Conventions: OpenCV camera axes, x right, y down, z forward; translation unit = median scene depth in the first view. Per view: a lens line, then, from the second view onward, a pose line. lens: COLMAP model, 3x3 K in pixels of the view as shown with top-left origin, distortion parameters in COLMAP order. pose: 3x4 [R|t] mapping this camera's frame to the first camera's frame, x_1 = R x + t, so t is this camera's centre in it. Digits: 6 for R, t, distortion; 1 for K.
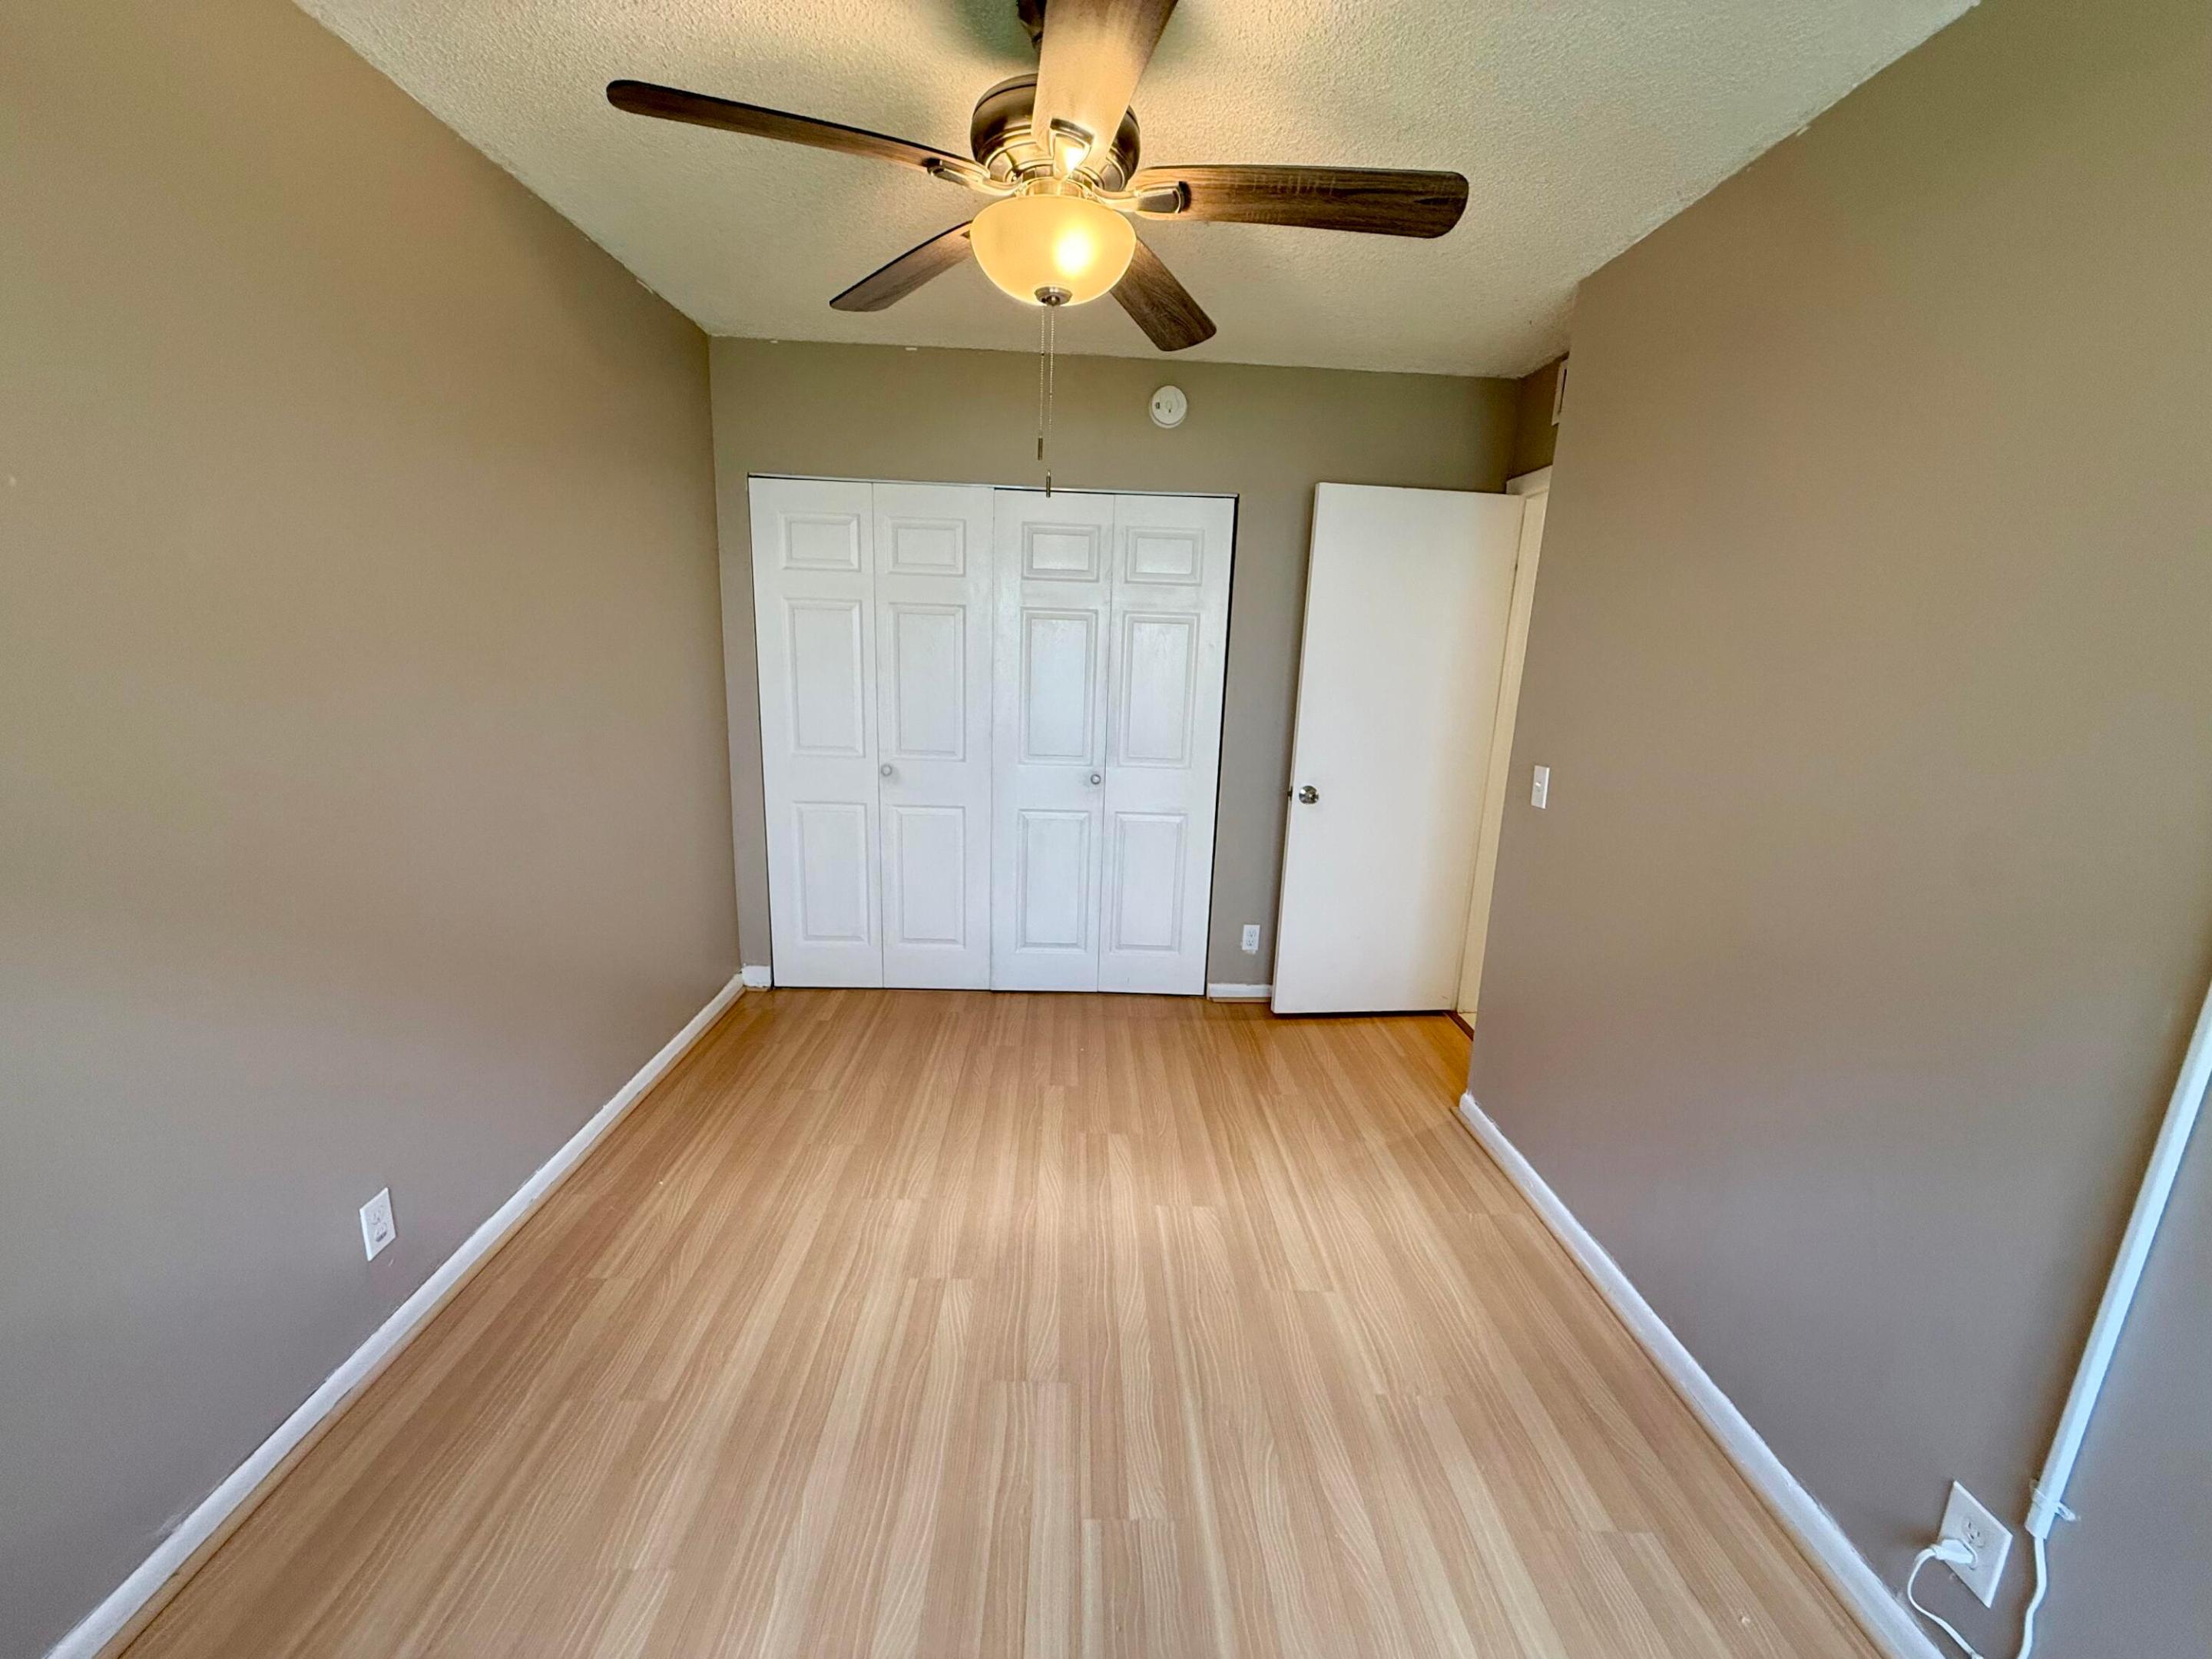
lens RADIAL K [[880.3, 0, 1093.6], [0, 880.3, 833.2], [0, 0, 1]] dist [0.000756, 0.000147]
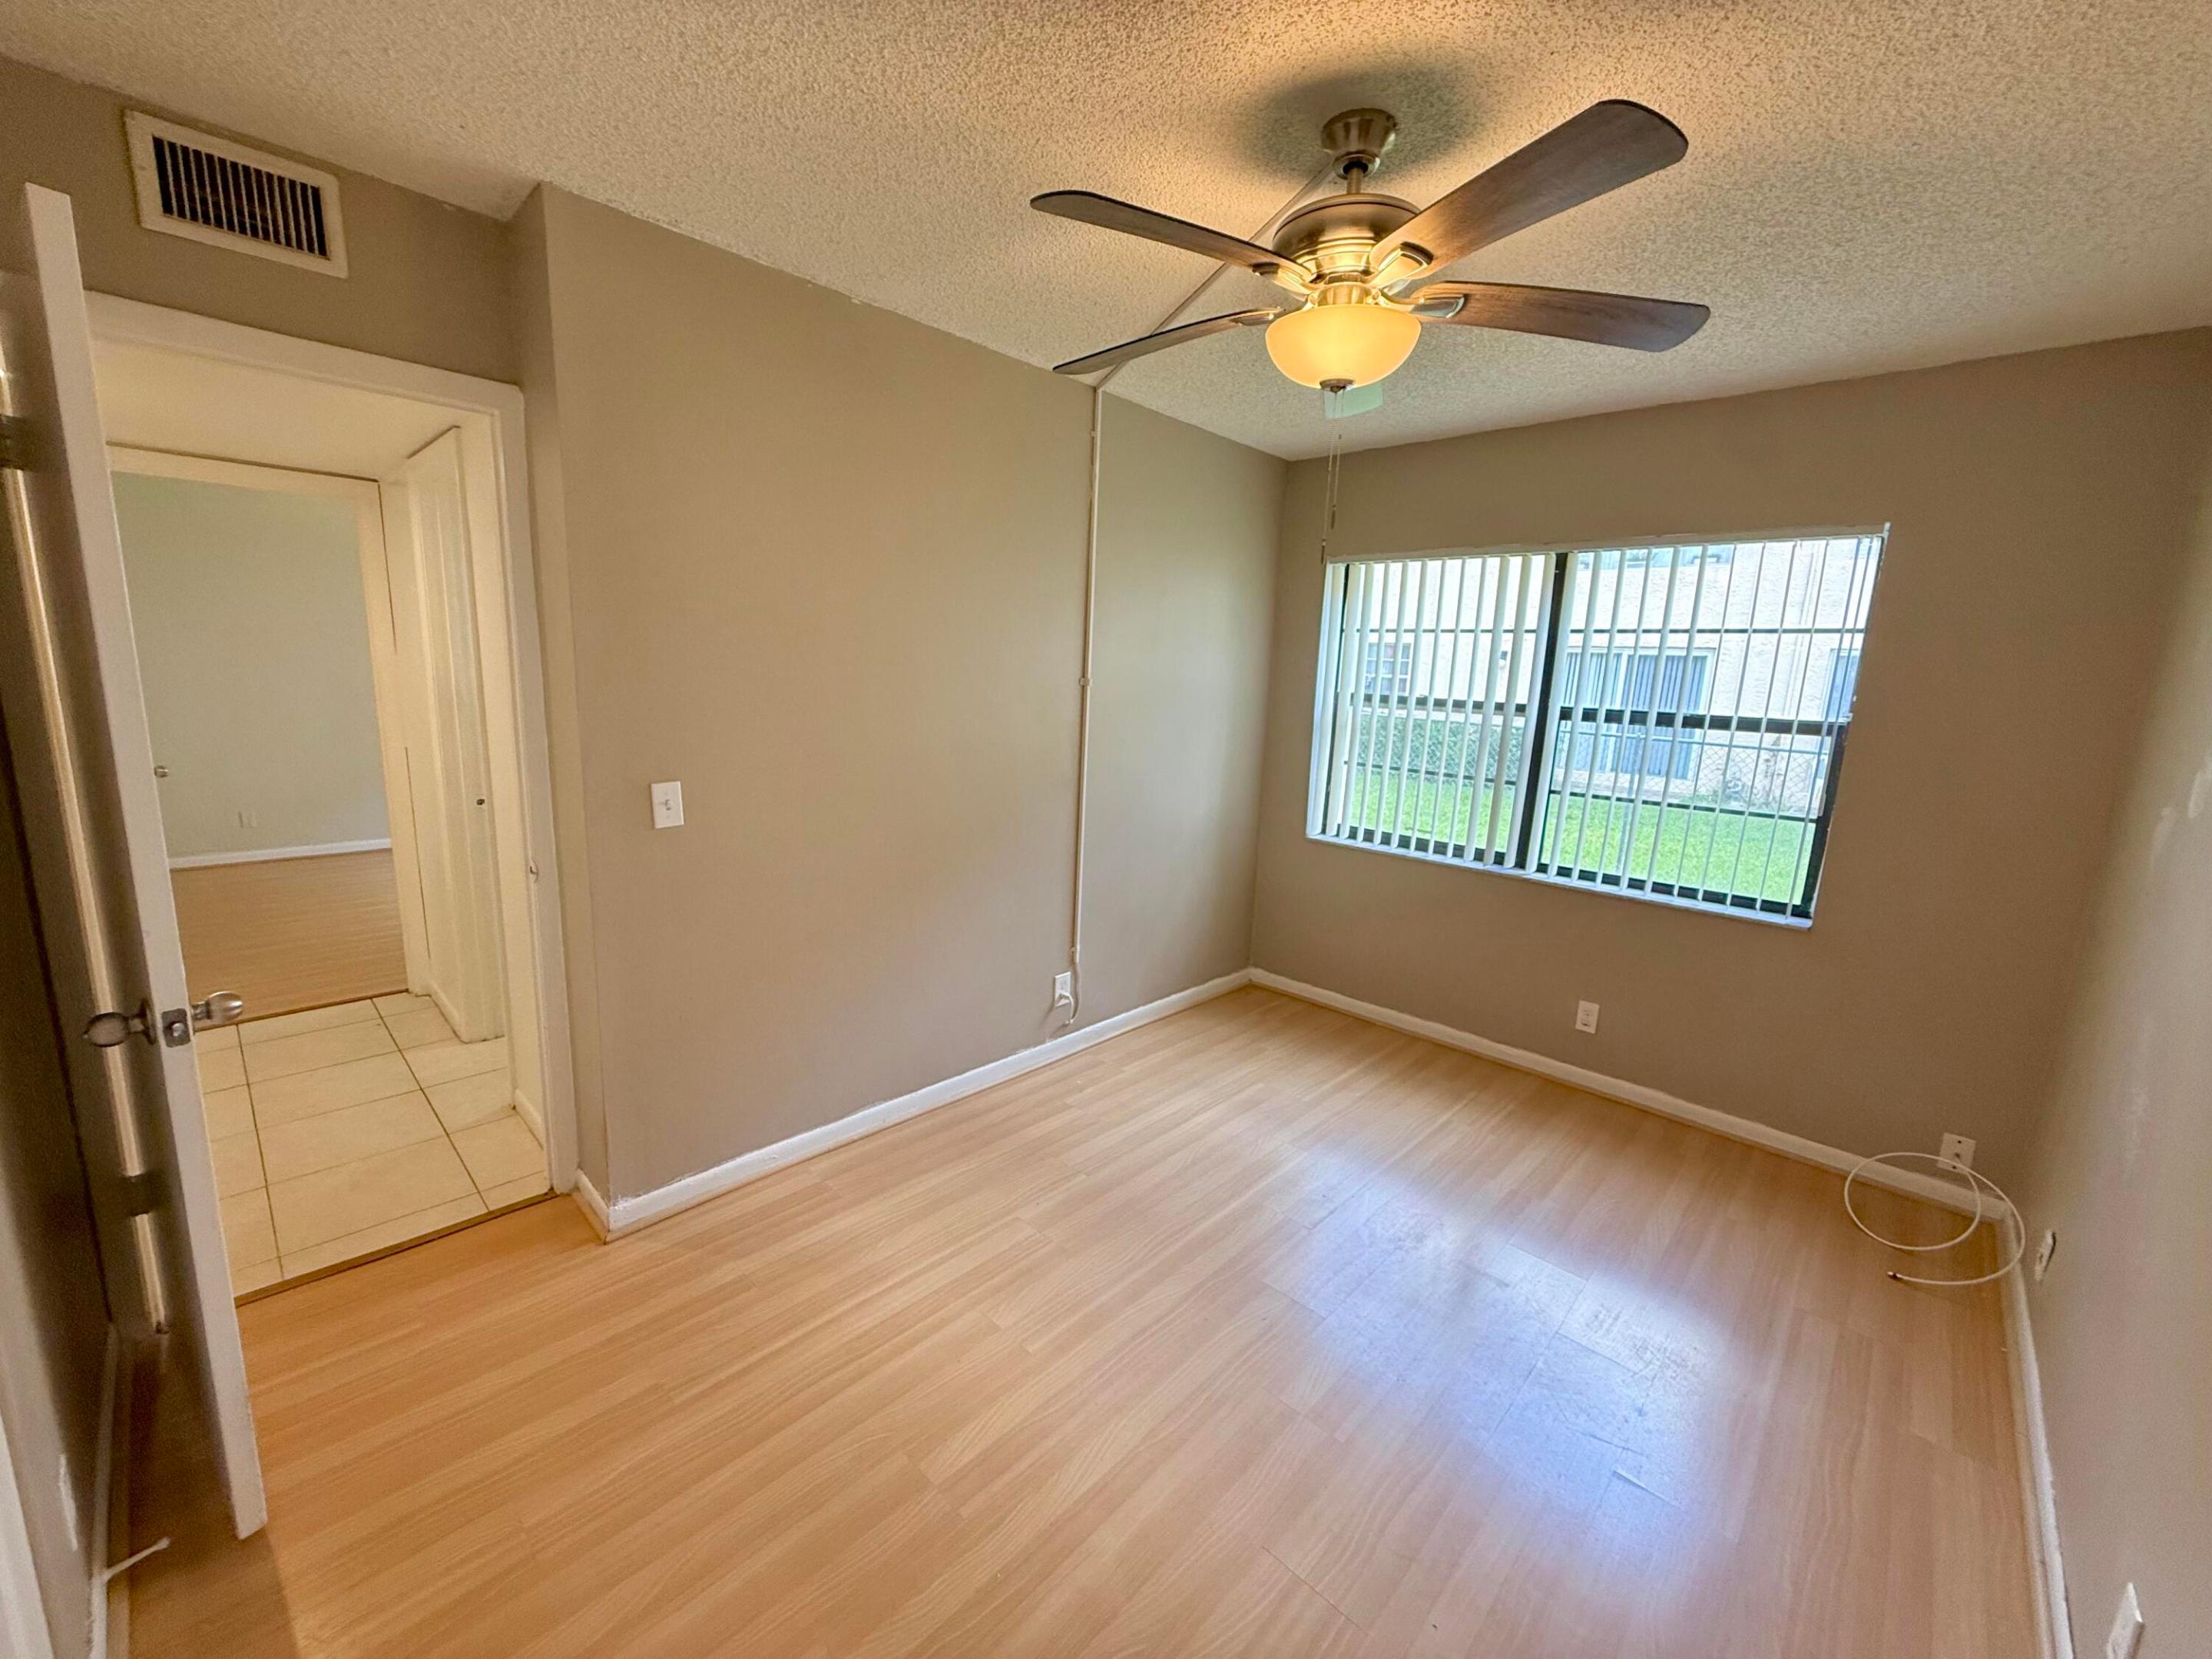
lens RADIAL K [[880.3, 0, 1105.9], [0, 880.3, 836.6], [0, 0, 1]] dist [0.000756, 0.000147]
pose [[-0.718405, -0.195196, 0.667677, -0.414652], [0.080513, 0.930040, 0.358529, -0.303174], [-0.690950, 0.311326, -0.652430, 1.266902]]
